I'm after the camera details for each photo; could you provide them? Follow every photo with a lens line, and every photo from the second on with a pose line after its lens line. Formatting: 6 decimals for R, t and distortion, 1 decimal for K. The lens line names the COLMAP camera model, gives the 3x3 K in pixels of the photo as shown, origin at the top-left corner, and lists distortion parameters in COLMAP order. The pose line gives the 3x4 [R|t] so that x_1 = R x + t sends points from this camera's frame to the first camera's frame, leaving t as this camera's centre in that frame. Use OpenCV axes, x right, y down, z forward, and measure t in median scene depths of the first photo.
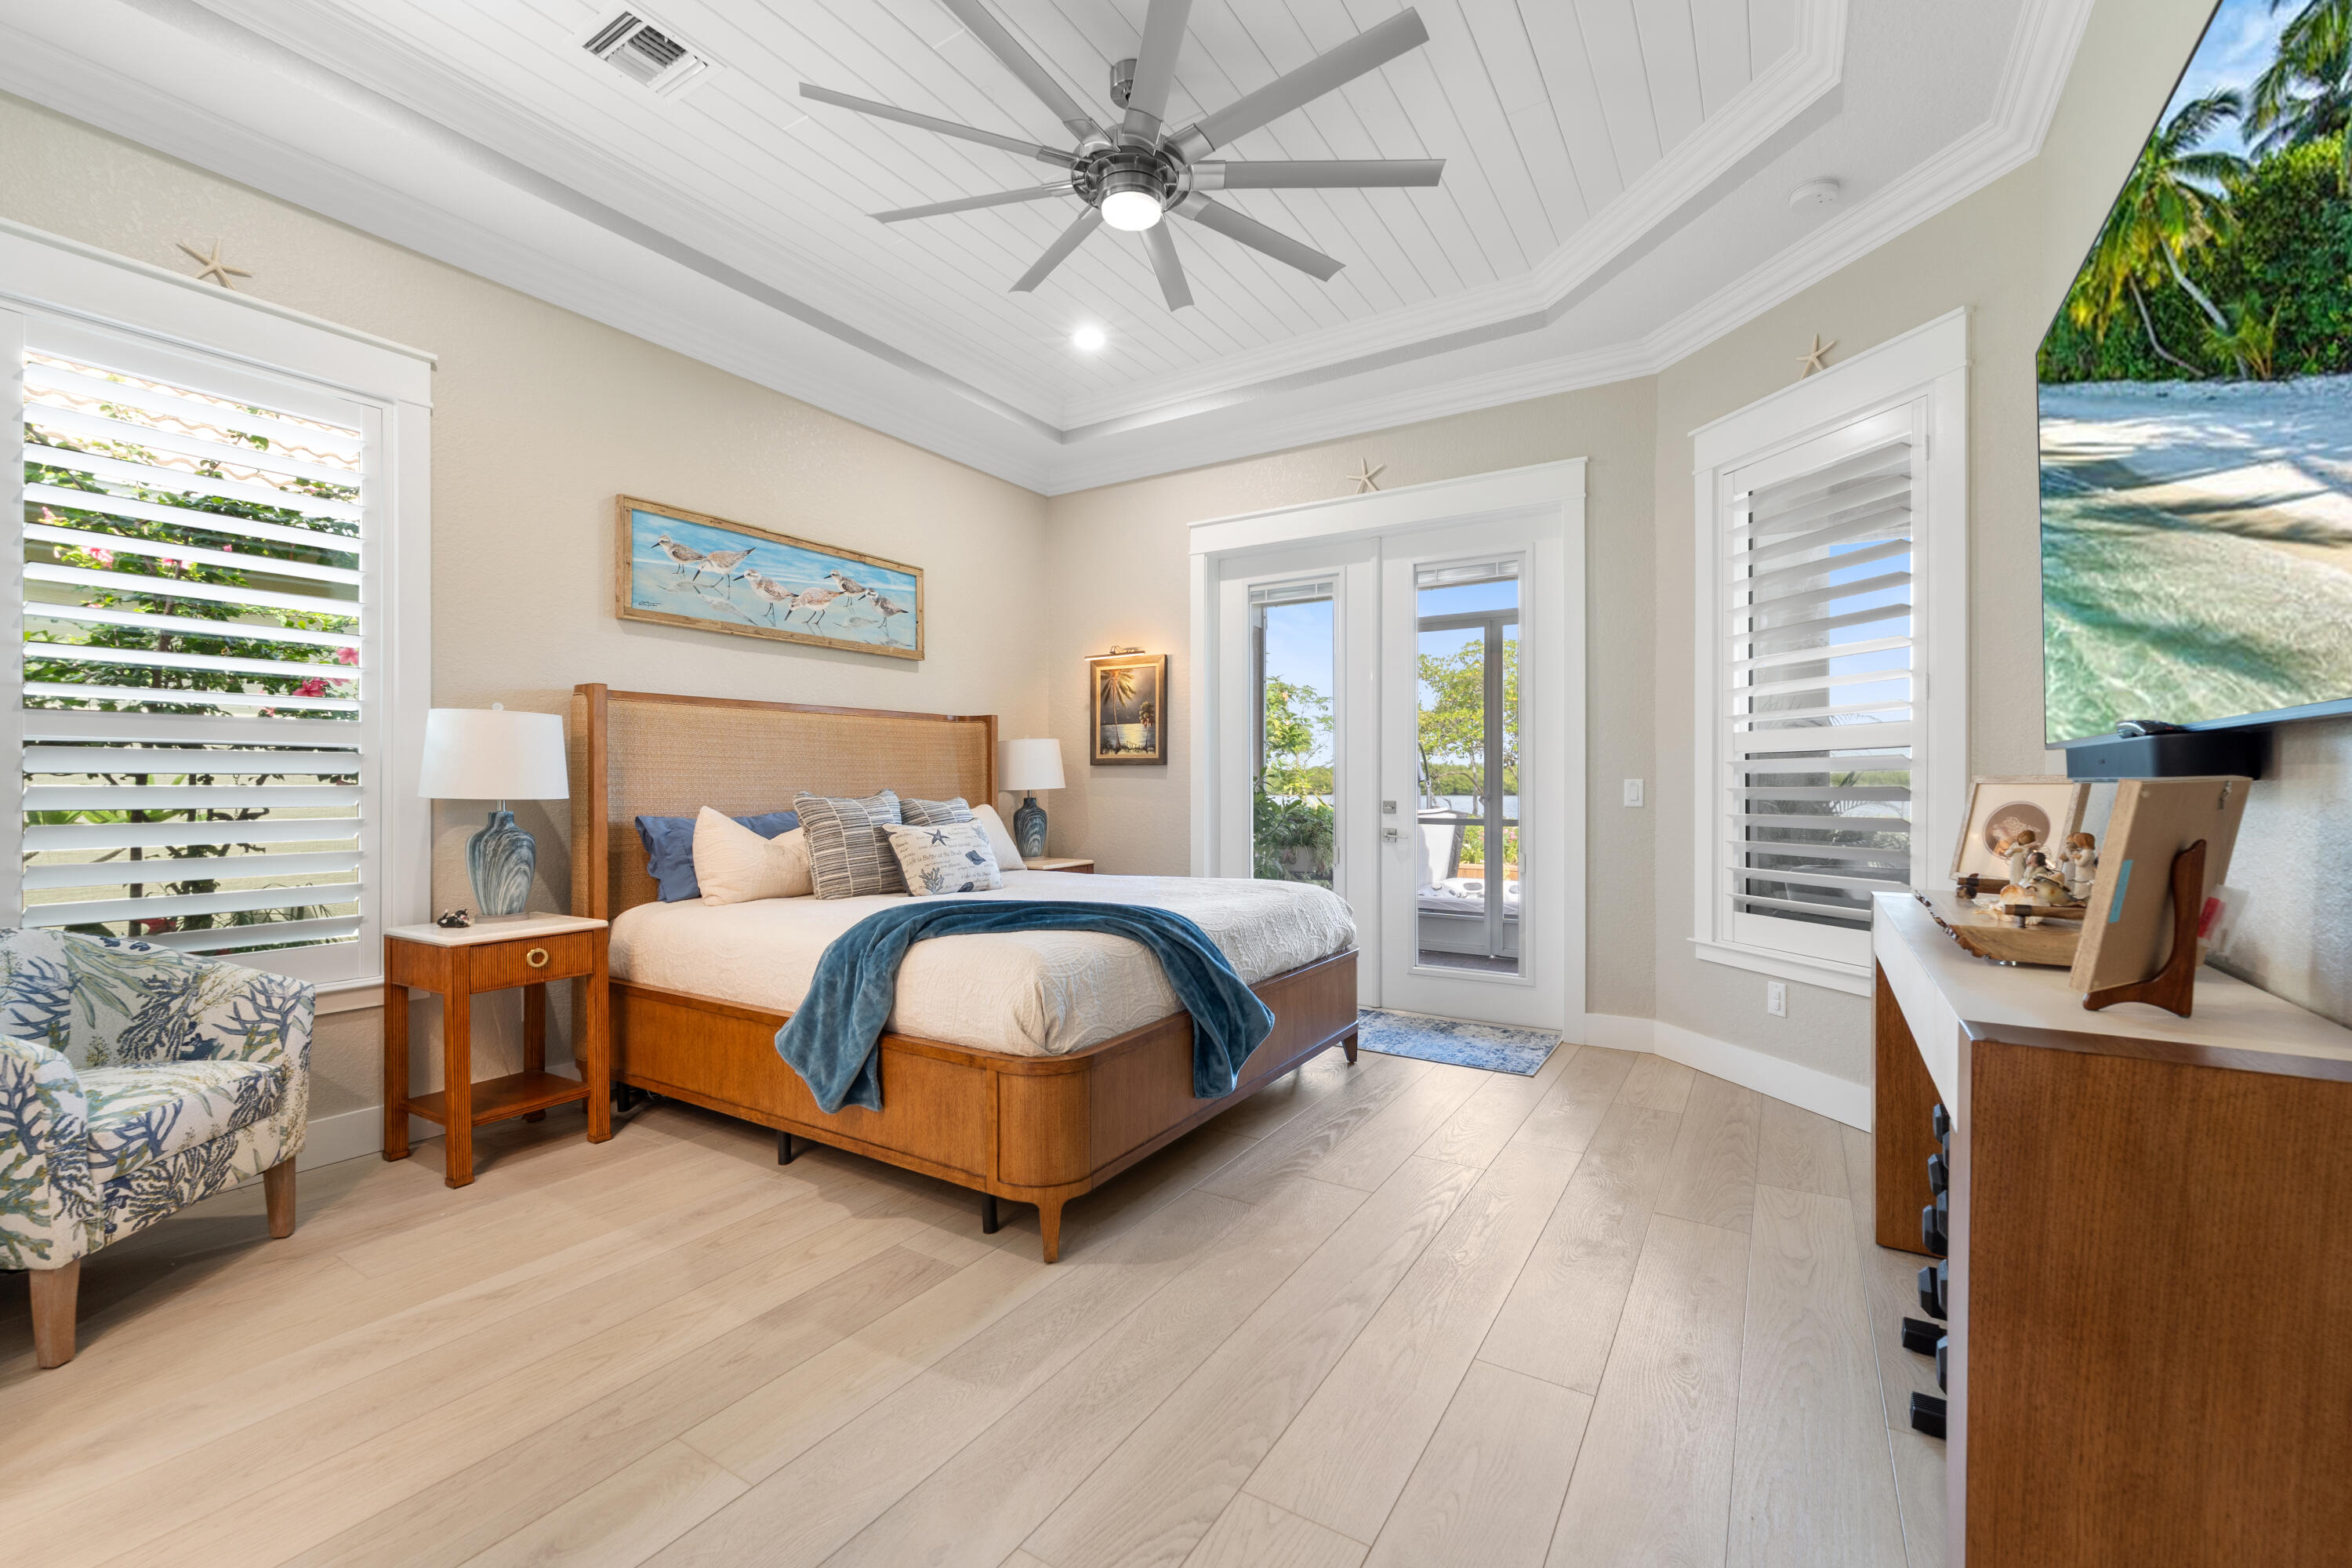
lens RADIAL K [[963.8, 0, 1166.3], [0, 963.8, 777.9], [0, 0, 1]] dist [-0.000404, -0.000431]
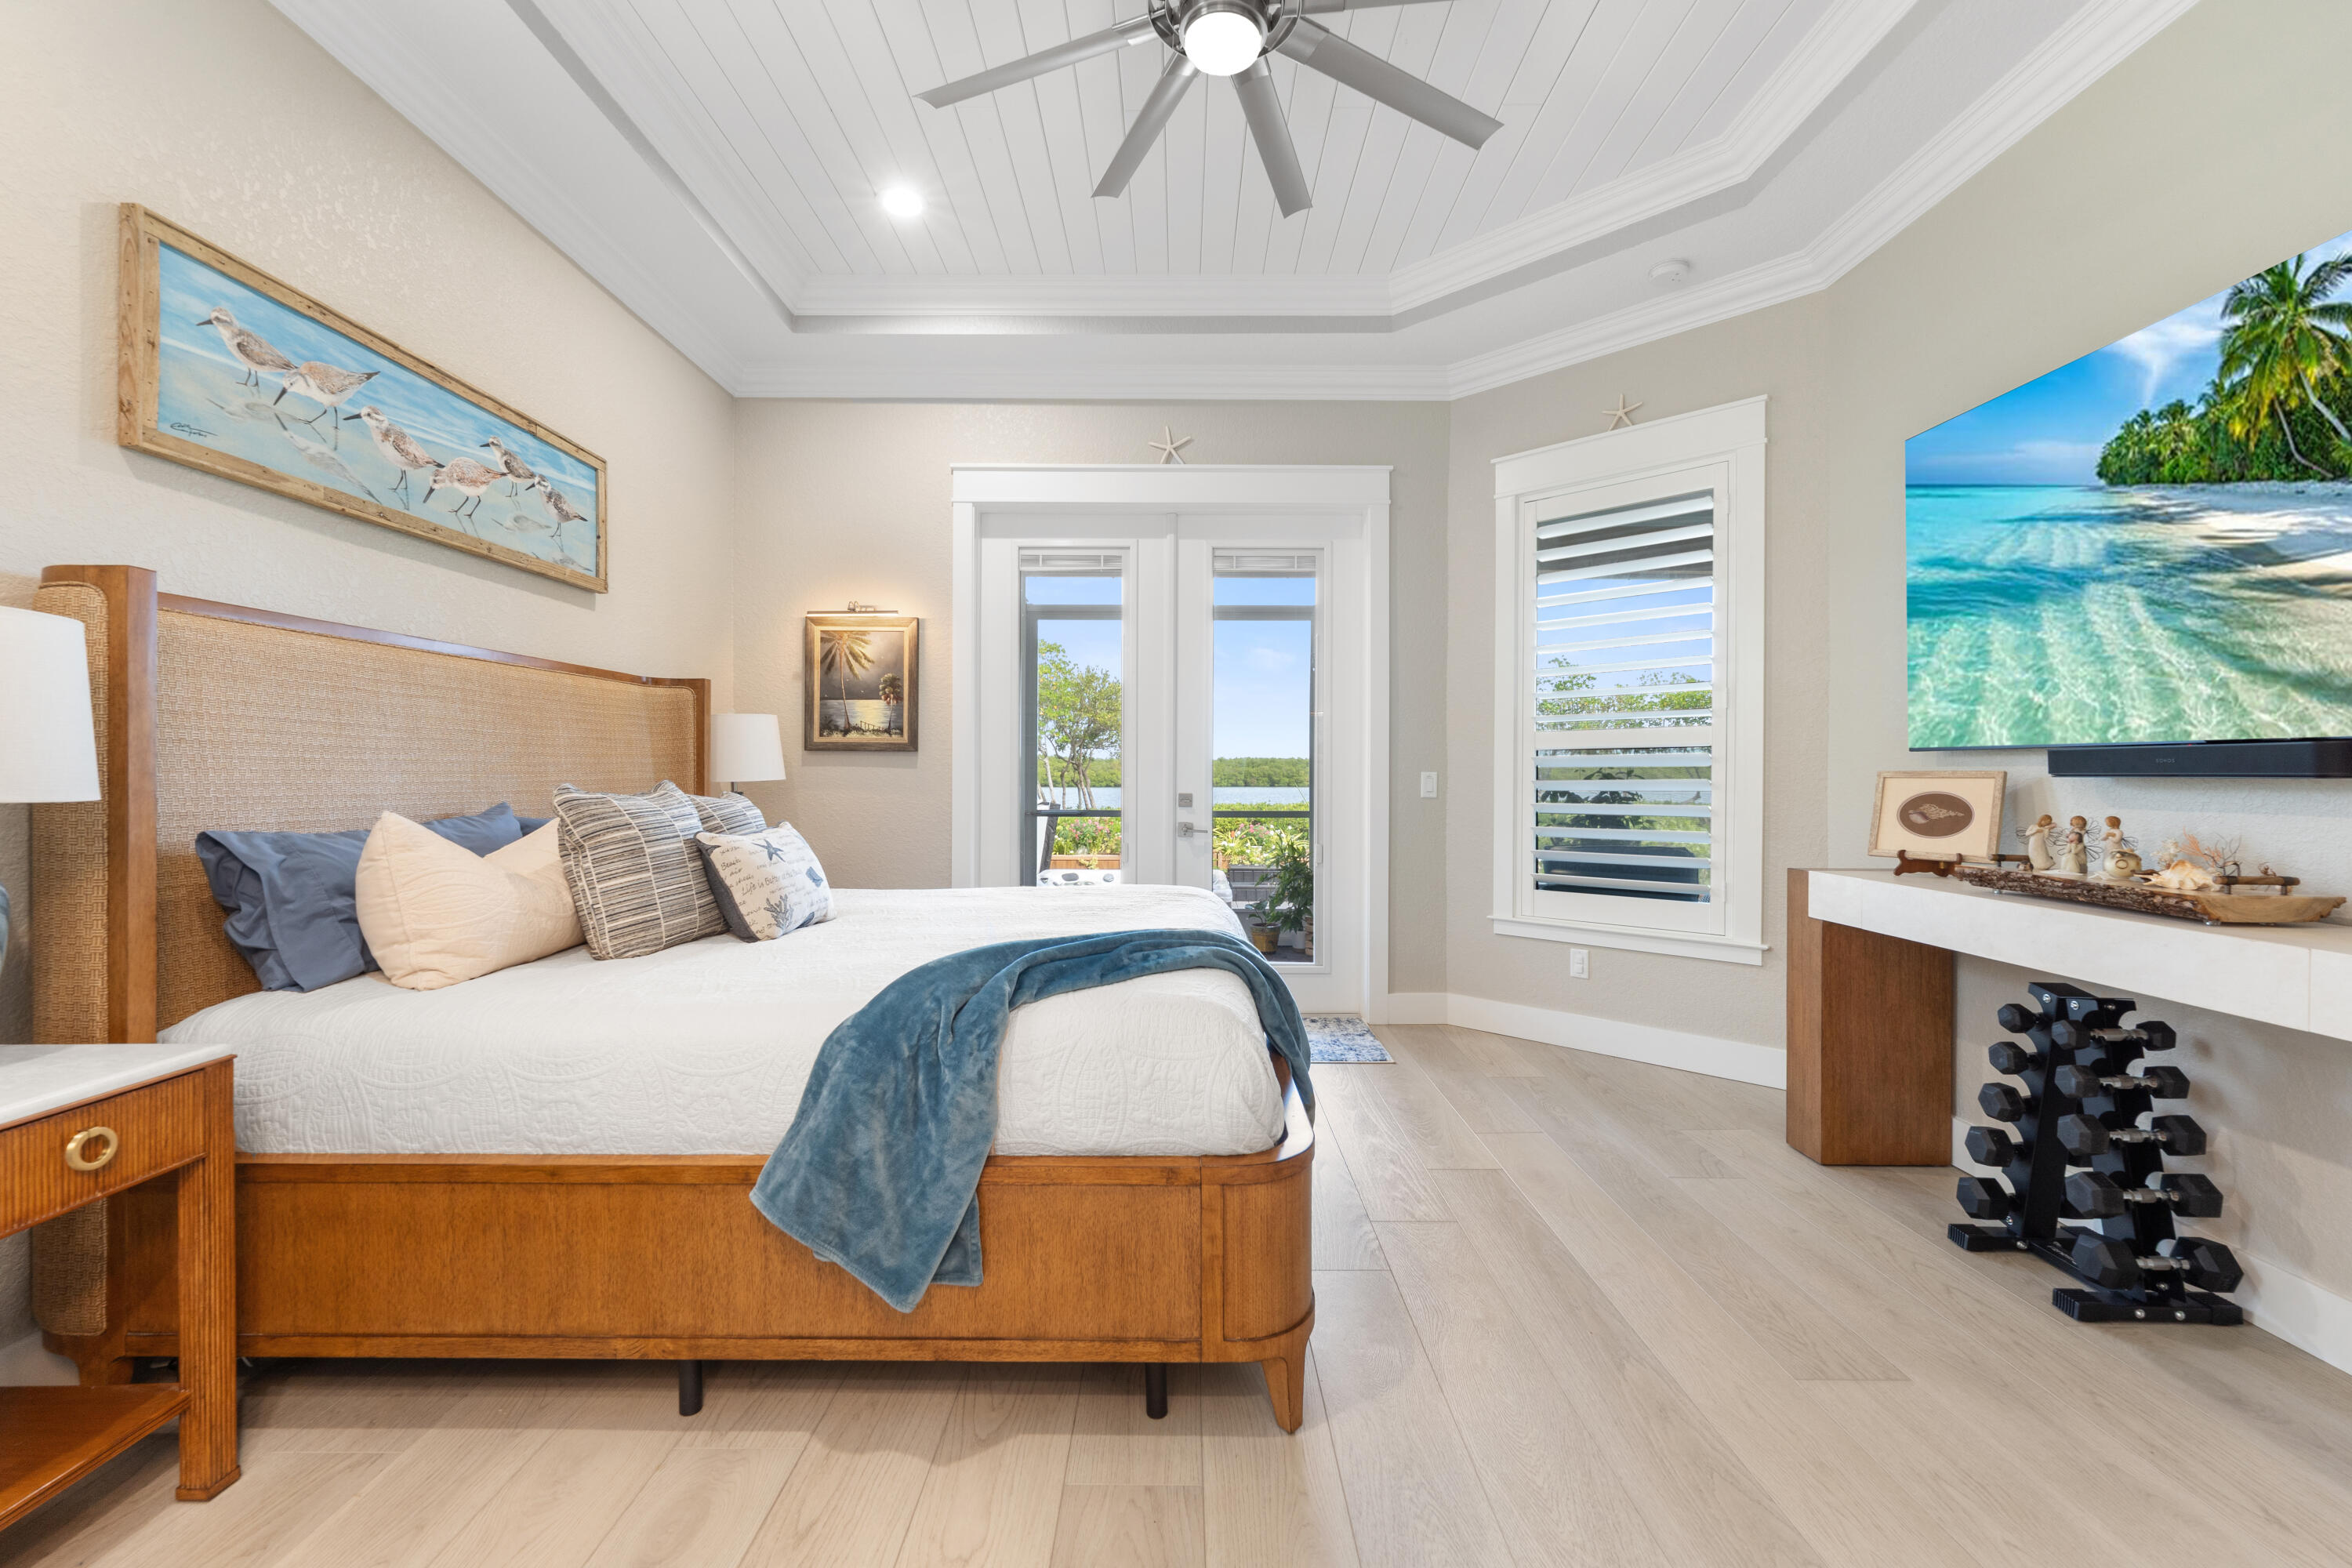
lens RADIAL K [[958.2, 0, 1178.5], [0, 958.2, 770.5], [0, 0, 1]] dist [-0.001855, -0.000418]
pose [[0.845676, 0.006860, 0.533652, -0.338459], [-0.007209, 0.999973, -0.001431, 0.003192], [-0.533647, -0.002637, 0.845703, 0.252786]]
